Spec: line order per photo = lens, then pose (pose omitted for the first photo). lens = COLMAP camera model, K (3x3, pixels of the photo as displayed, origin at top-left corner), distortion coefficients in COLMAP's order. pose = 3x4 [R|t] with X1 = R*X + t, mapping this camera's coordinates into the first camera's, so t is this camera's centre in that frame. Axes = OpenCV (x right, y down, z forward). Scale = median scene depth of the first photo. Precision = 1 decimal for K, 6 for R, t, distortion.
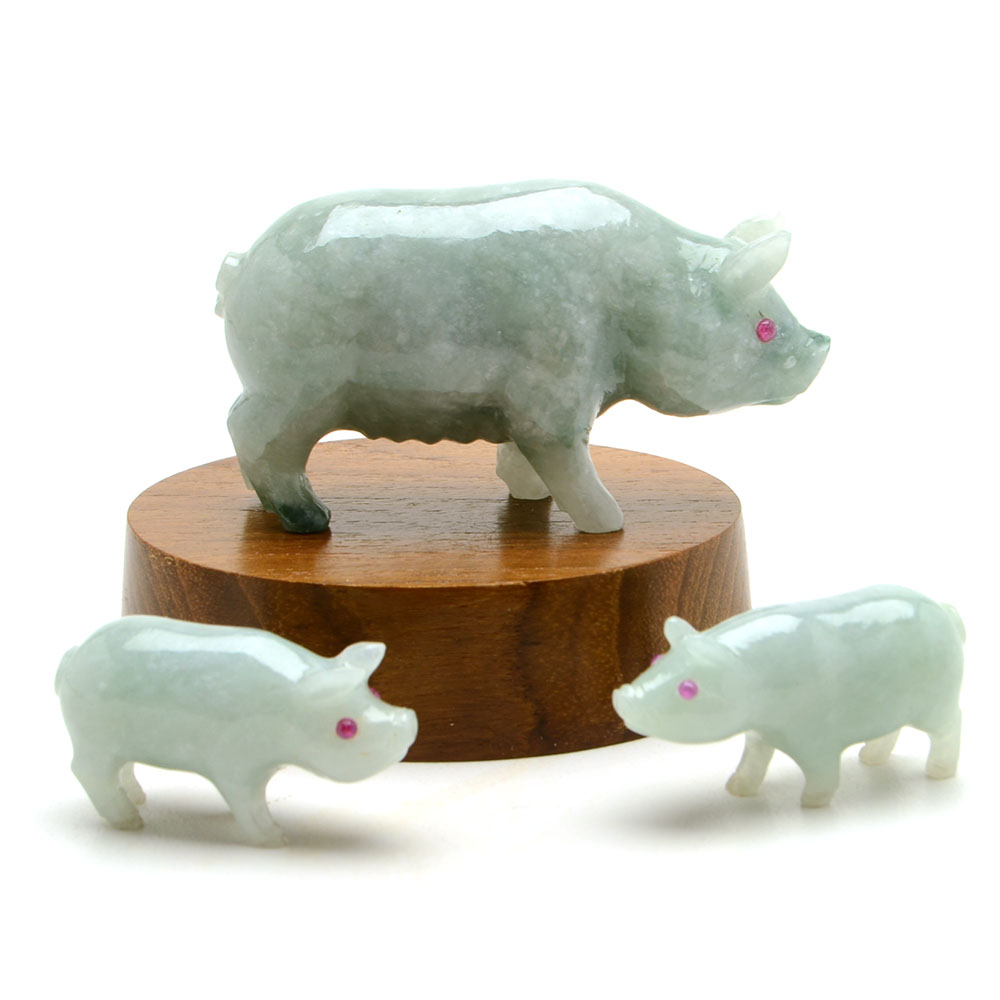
lens RADIAL K [[2922.9, 0, 509.0], [0, 2922.9, 505.0], [0, 0, 1]] dist [-0.032755, 0.000000]
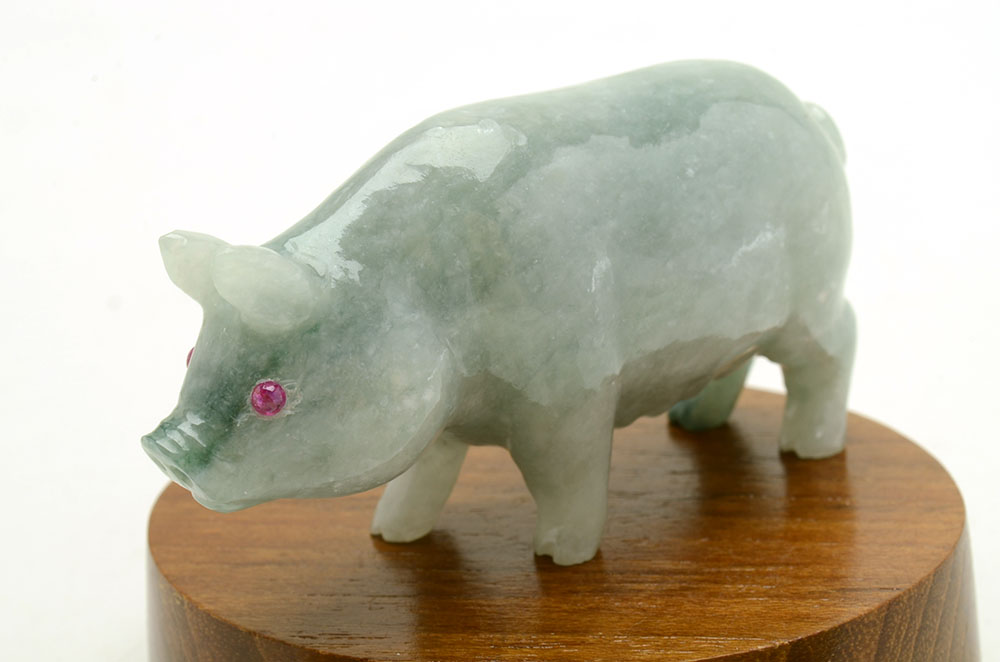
lens RADIAL K [[2255.8, 0, 493.8], [0, 2255.8, 330.3], [0, 0, 1]] dist [-0.004638, 0.000000]
pose [[0.990522, 0.005536, -0.137240, 0.042690], [0.003651, 0.997773, 0.066600, -0.089158], [0.137303, -0.066470, 0.988296, 0.460418]]
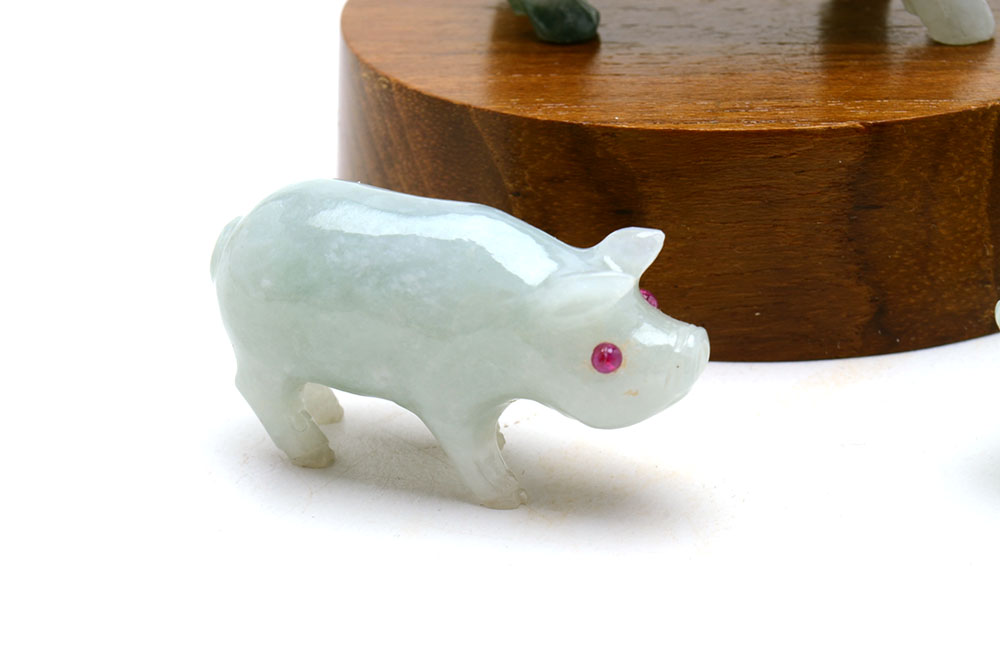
lens RADIAL K [[2255.8, 0, 495.5], [0, 2255.8, 328.1], [0, 0, 1]] dist [-0.004638, 0.000000]
pose [[0.991784, 0.018273, -0.126610, -0.012927], [0.004950, 0.983522, 0.180720, -0.024467], [0.127826, -0.179862, 0.975351, 0.433692]]
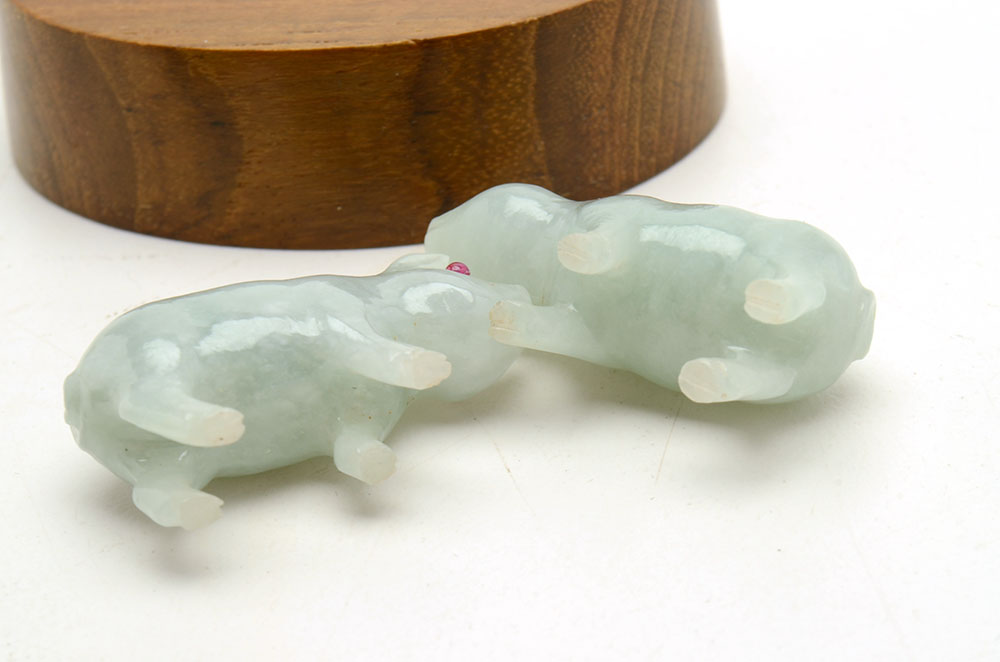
lens RADIAL K [[2255.8, 0, 498.7], [0, 2255.8, 324.3], [0, 0, 1]] dist [-0.004638, 0.000000]
pose [[0.994819, -0.009243, -0.101239, 0.091759], [0.032928, 0.971469, 0.234868, -0.044027], [0.096180, -0.236985, 0.966741, 0.363199]]
